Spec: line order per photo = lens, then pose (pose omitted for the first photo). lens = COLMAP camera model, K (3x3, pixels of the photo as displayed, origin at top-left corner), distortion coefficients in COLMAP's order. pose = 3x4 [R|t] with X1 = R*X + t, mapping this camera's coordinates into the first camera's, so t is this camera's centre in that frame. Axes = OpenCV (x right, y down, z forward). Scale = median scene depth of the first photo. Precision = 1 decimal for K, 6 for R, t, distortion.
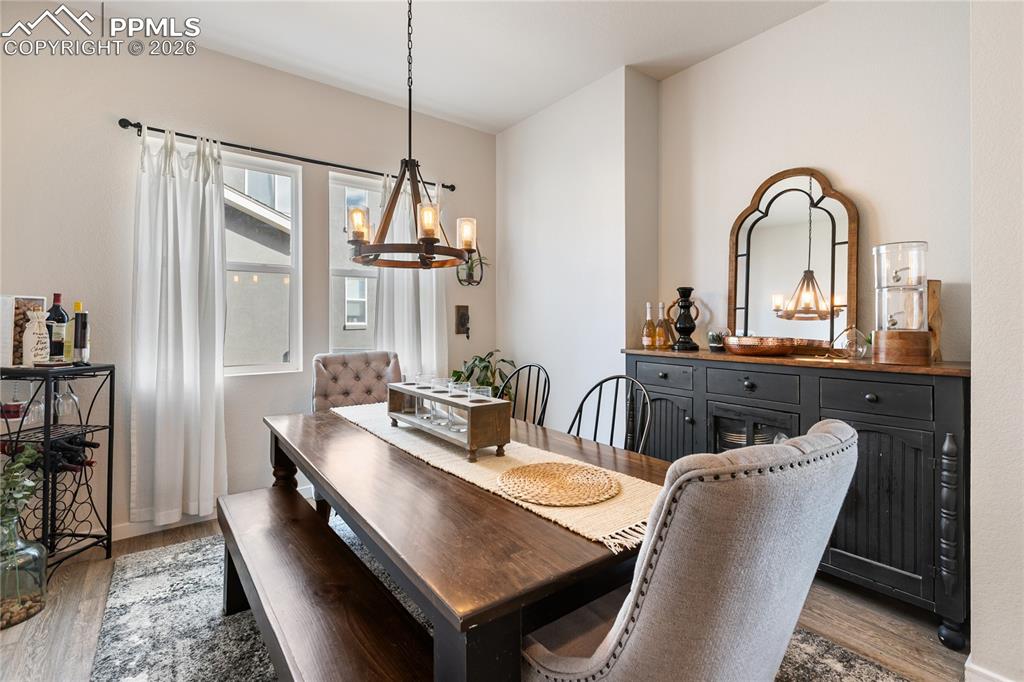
lens RADIAL K [[465.1, 0, 517.6], [0, 465.1, 324.7], [0, 0, 1]] dist [0.014241, -0.000750]
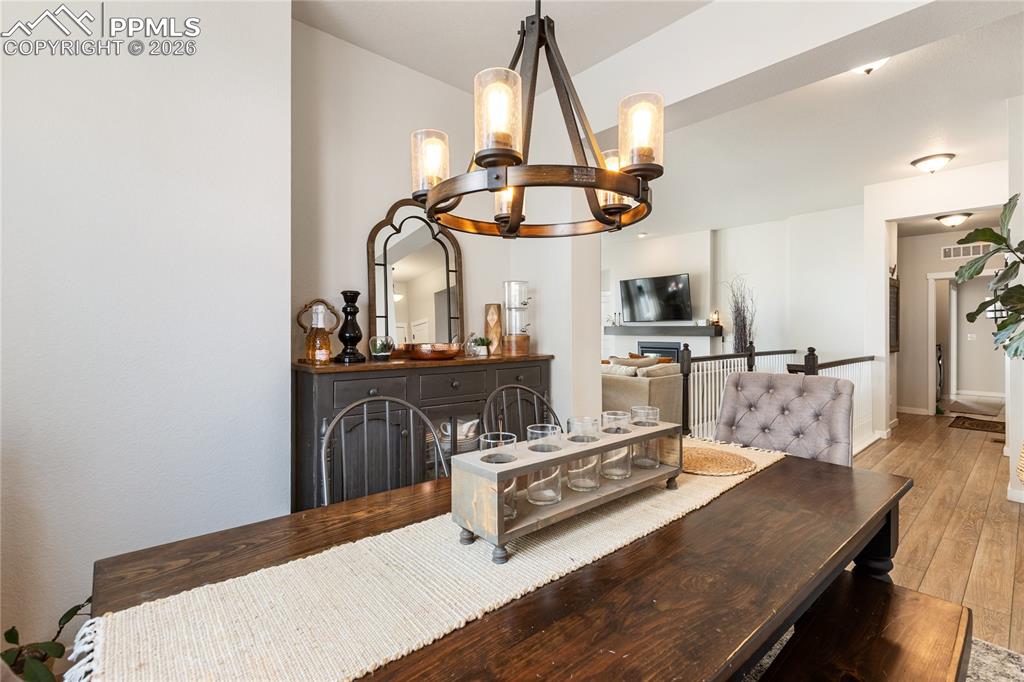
lens RADIAL K [[465.1, 0, 517.5], [0, 465.1, 336.5], [0, 0, 1]] dist [0.014241, -0.000750]
pose [[-0.096020, -0.026779, 0.995019, -0.562937], [-0.001406, 0.999641, 0.026768, -0.018906], [-0.995378, 0.001171, -0.096023, 0.795097]]
